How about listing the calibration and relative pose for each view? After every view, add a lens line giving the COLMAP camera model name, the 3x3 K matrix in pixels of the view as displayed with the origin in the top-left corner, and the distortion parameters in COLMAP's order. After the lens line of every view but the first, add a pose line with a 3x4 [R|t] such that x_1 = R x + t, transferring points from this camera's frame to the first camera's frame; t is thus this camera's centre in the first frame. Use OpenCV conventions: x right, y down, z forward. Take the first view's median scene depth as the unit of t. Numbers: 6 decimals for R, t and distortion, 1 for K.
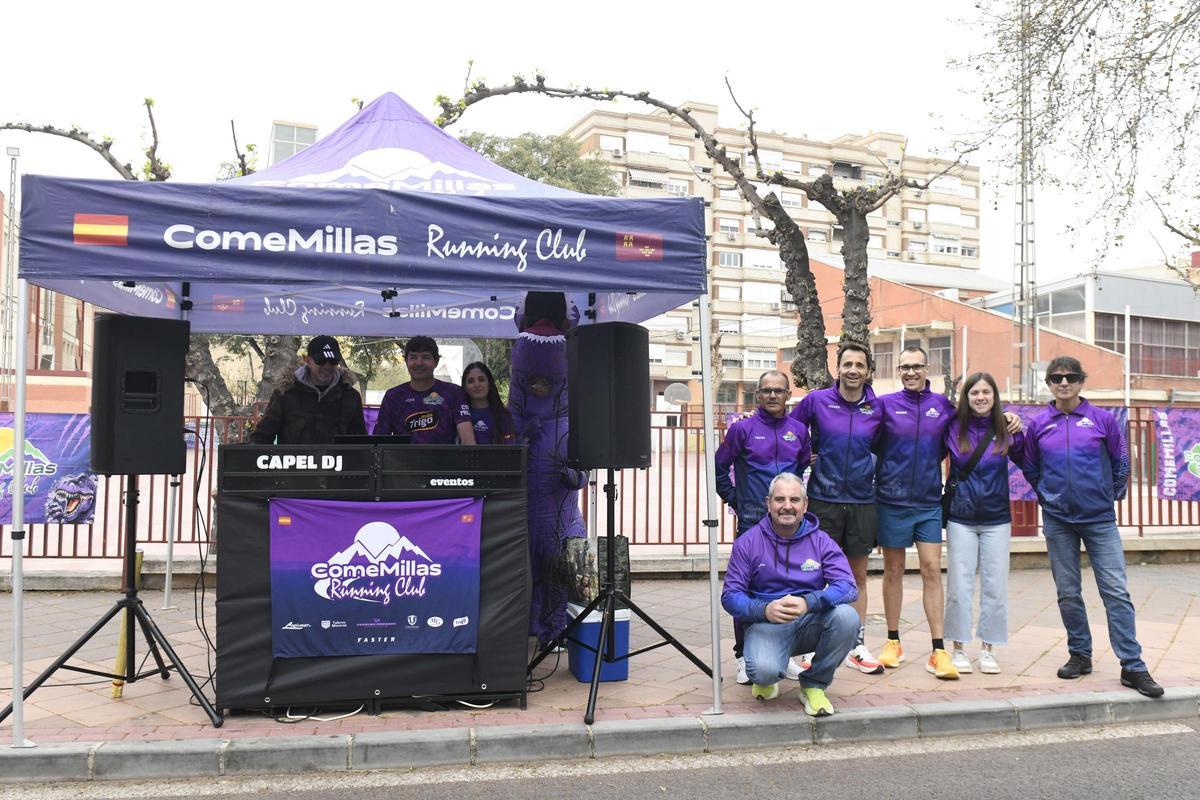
lens RADIAL K [[983.2, 0, 600.0], [0, 983.2, 400.0], [0, 0, 1]] dist [-0.044388, -0.005086]
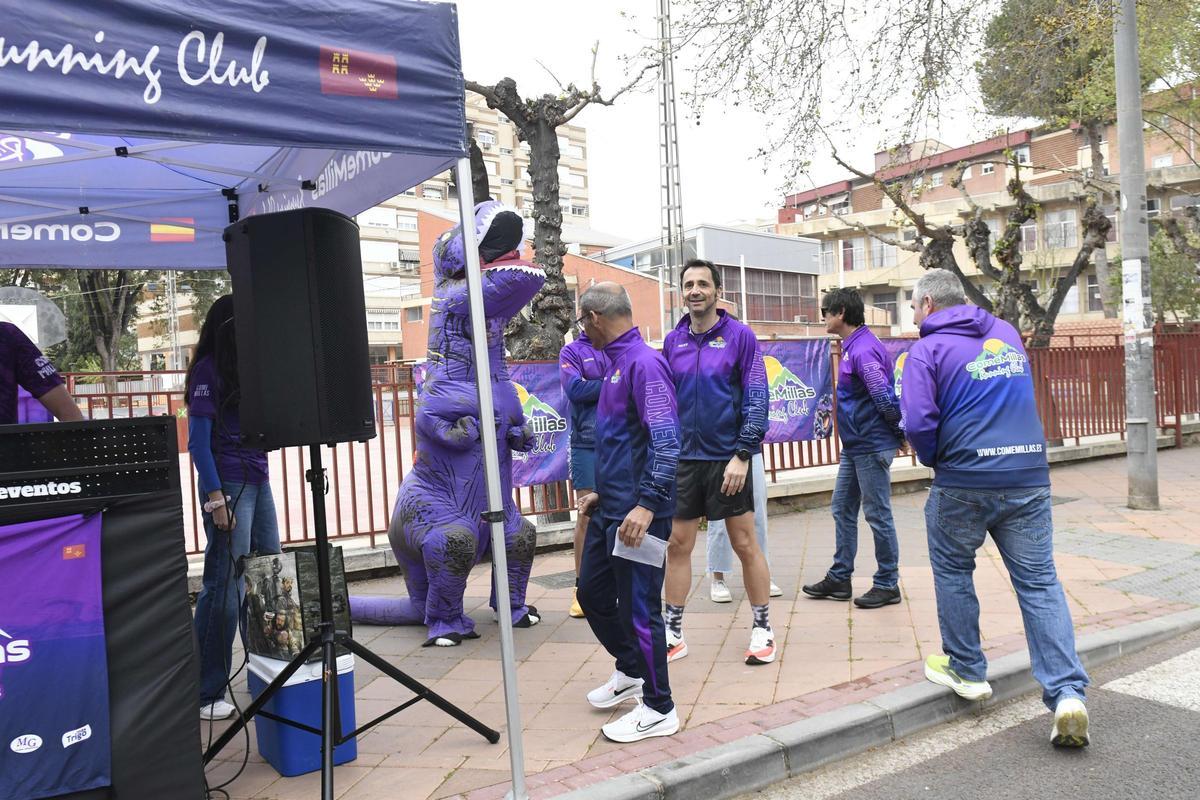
lens RADIAL K [[983.2, 0, 600.0], [0, 983.2, 400.0], [0, 0, 1]] dist [-0.044388, -0.005086]
pose [[0.924676, -0.062109, 0.375654, -0.054950], [0.048415, 0.997777, 0.045793, 0.021307], [-0.377663, -0.024156, 0.925628, 0.346589]]
